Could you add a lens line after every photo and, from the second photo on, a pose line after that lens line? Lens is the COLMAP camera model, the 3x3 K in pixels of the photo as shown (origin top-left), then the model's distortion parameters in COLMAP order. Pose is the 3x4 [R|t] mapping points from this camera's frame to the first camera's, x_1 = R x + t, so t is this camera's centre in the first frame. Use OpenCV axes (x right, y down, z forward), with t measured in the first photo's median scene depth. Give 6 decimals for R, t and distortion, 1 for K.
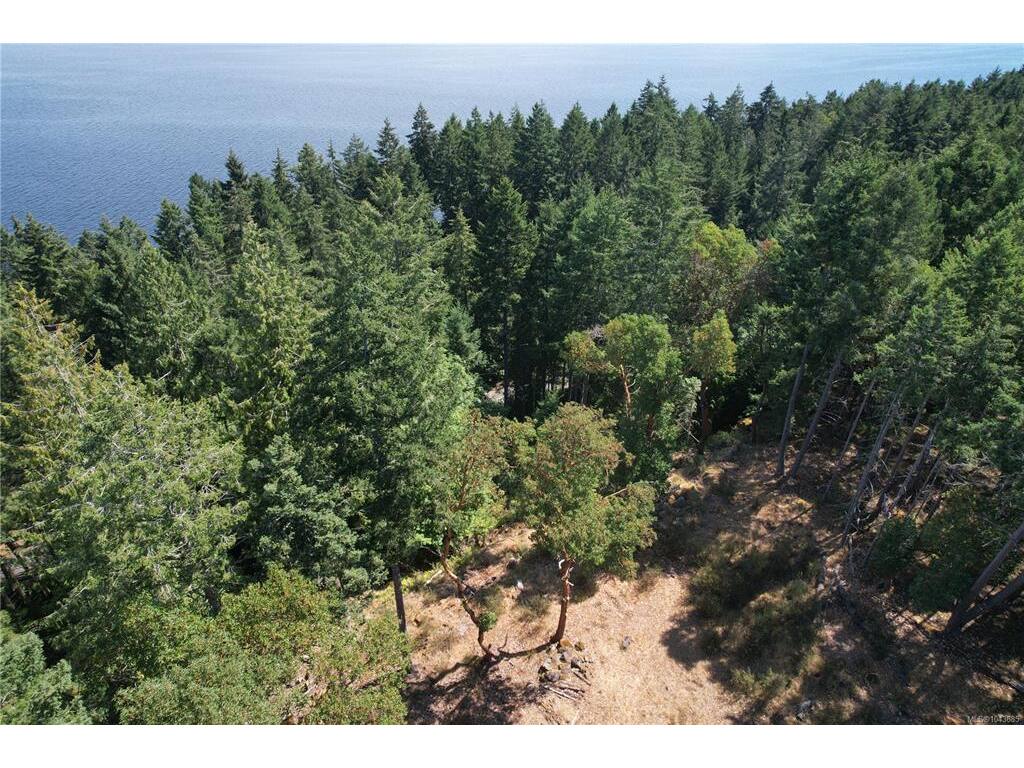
lens RADIAL K [[655.3, 0, 516.3], [0, 655.3, 387.0], [0, 0, 1]] dist [-0.076837, 0.064057]
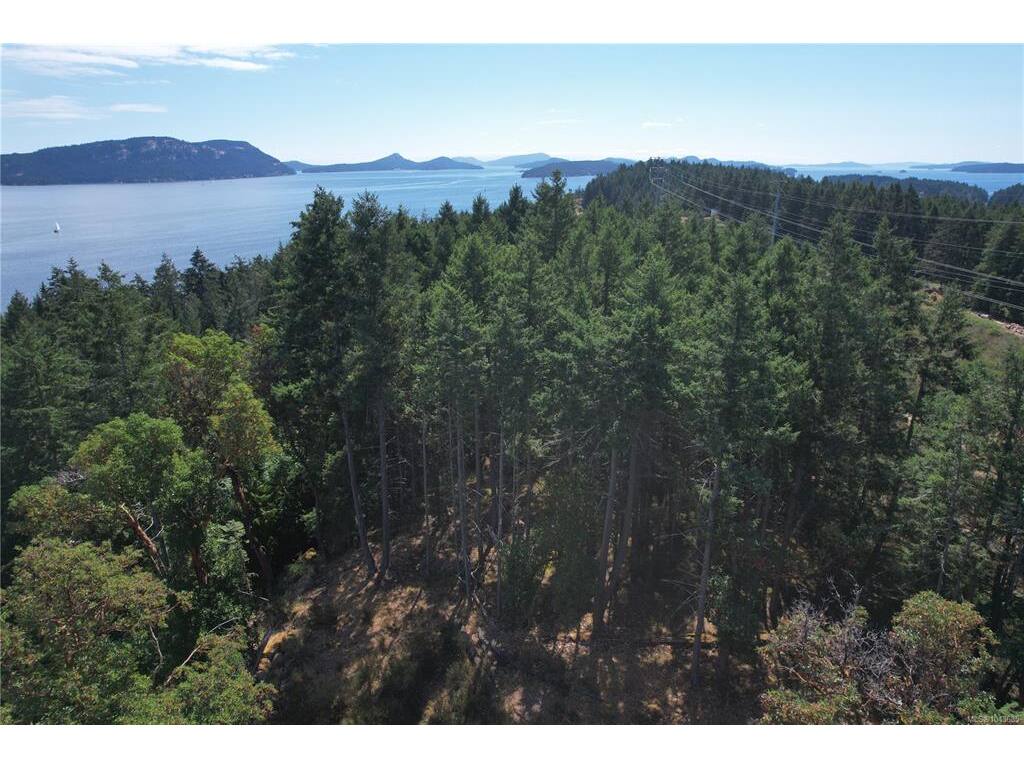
lens RADIAL K [[655.3, 0, 513.0], [0, 655.3, 381.3], [0, 0, 1]] dist [-0.076837, 0.064057]
pose [[0.691198, -0.240069, 0.681625, 0.013947], [0.419920, 0.901057, -0.108464, 0.078767], [-0.588144, 0.361198, 0.723618, 0.192317]]
